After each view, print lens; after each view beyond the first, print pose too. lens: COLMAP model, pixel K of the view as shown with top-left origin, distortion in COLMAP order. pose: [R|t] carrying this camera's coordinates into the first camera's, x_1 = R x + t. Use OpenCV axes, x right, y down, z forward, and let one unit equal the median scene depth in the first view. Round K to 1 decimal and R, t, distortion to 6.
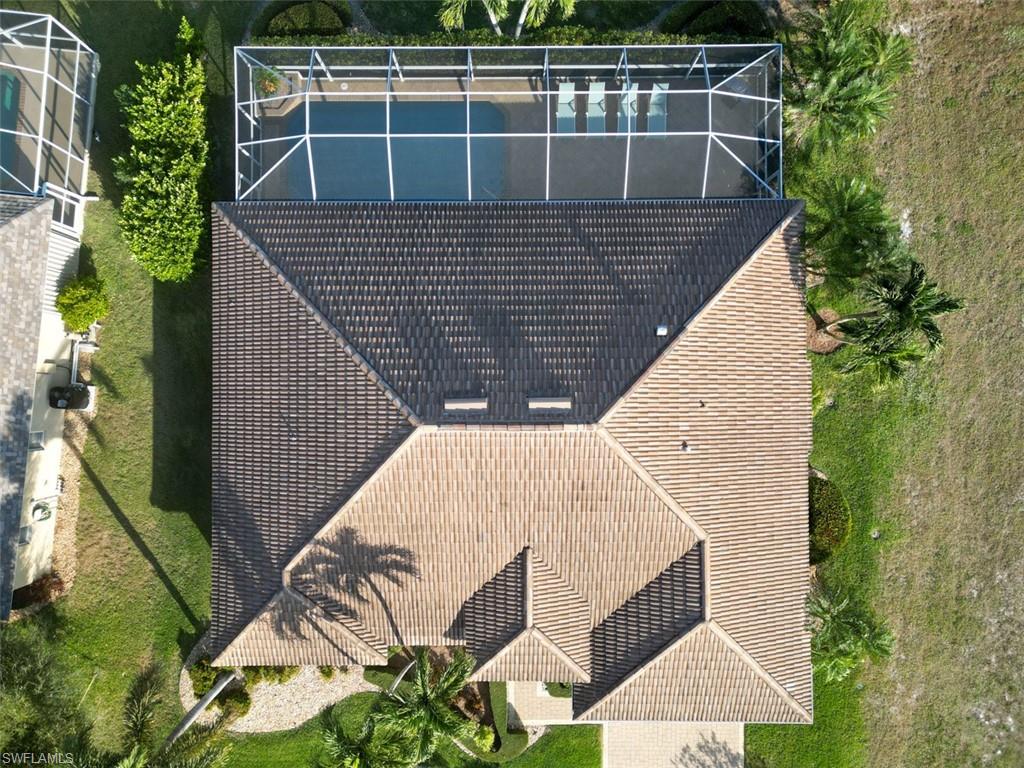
lens RADIAL K [[702.5, 0, 512.0], [0, 702.5, 384.0], [0, 0, 1]] dist [0.032296, 0.001259]
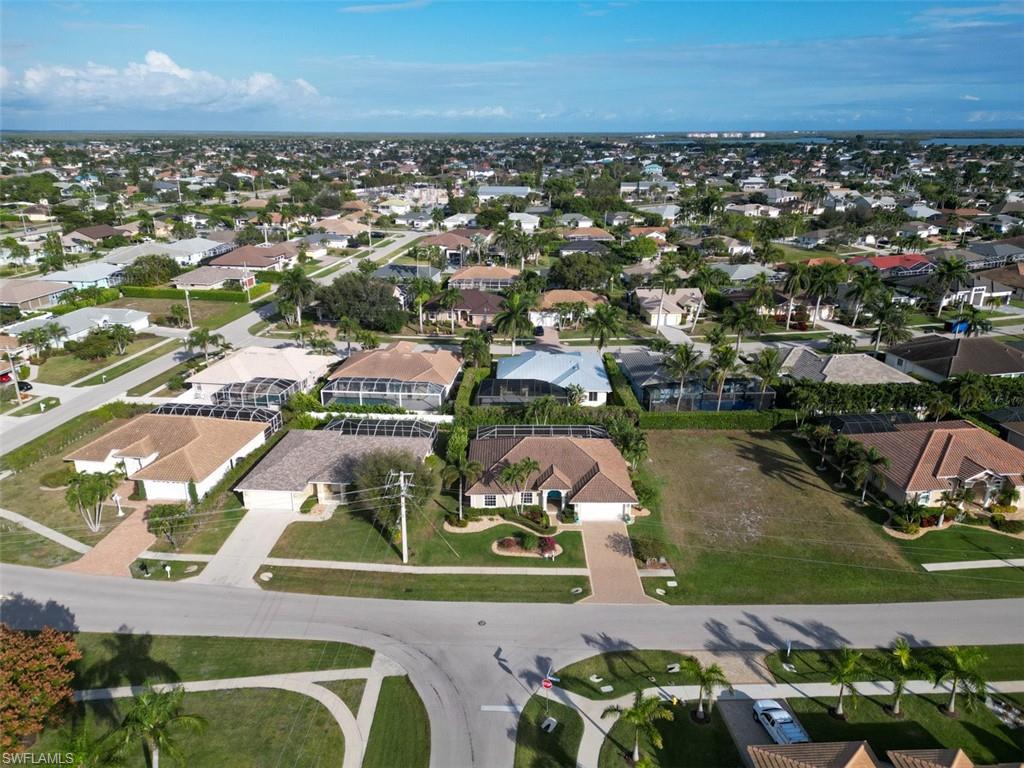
lens RADIAL K [[720.0, 0, 512.0], [0, 720.0, 384.0], [0, 0, 1]] dist [0.076361, -0.067482]
pose [[0.999963, 0.002522, 0.008221, -0.220141], [0.006839, 0.346241, -0.938121, 3.544127], [-0.005212, 0.938142, 0.346211, -0.741575]]
